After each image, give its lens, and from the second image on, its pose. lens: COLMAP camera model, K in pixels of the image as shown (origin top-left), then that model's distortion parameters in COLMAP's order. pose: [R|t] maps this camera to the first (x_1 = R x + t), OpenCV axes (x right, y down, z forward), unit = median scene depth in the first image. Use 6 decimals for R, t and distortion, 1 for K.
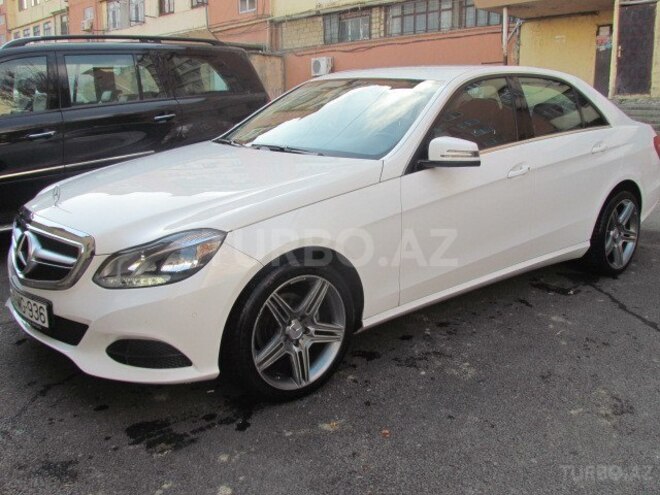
lens RADIAL K [[661.5, 0, 331.1], [0, 661.5, 245.6], [0, 0, 1]] dist [-0.042611, 0.000000]
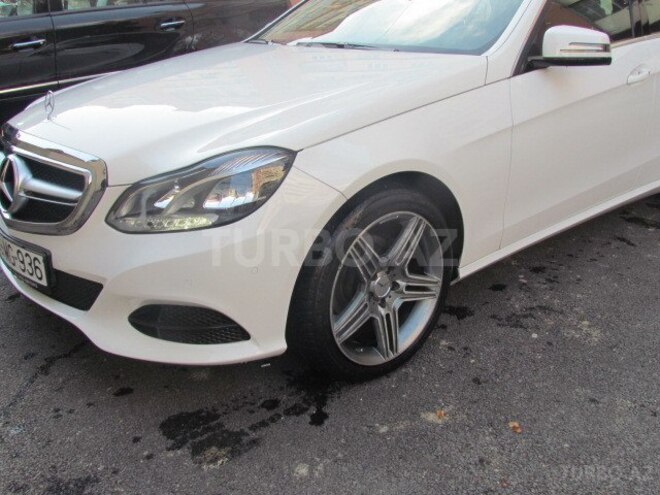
lens RADIAL K [[661.5, 0, 328.5], [0, 661.5, 246.7], [0, 0, 1]] dist [-0.042611, 0.000000]
pose [[0.999972, -0.007441, -0.001046, -0.111086], [0.007510, 0.994291, 0.106436, 0.005096], [0.000248, -0.106440, 0.994319, 0.264817]]
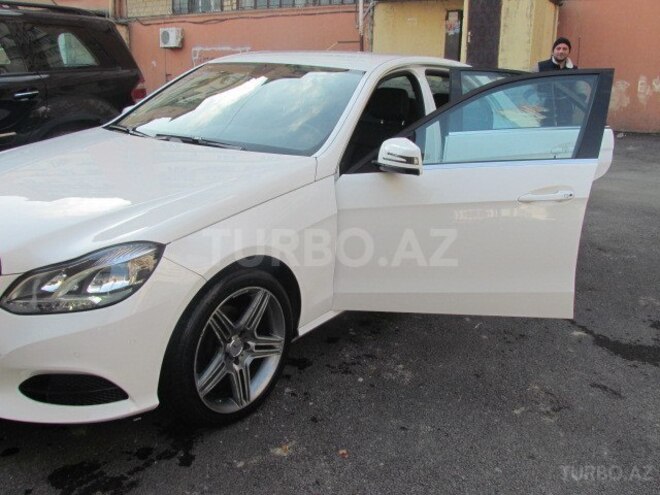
lens RADIAL K [[661.5, 0, 335.9], [0, 661.5, 243.9], [0, 0, 1]] dist [-0.042611, 0.000000]
pose [[0.971366, -0.023292, 0.236445, -0.129564], [0.014887, 0.999194, 0.037268, -0.044677], [-0.237122, -0.032680, 0.970930, 0.089679]]
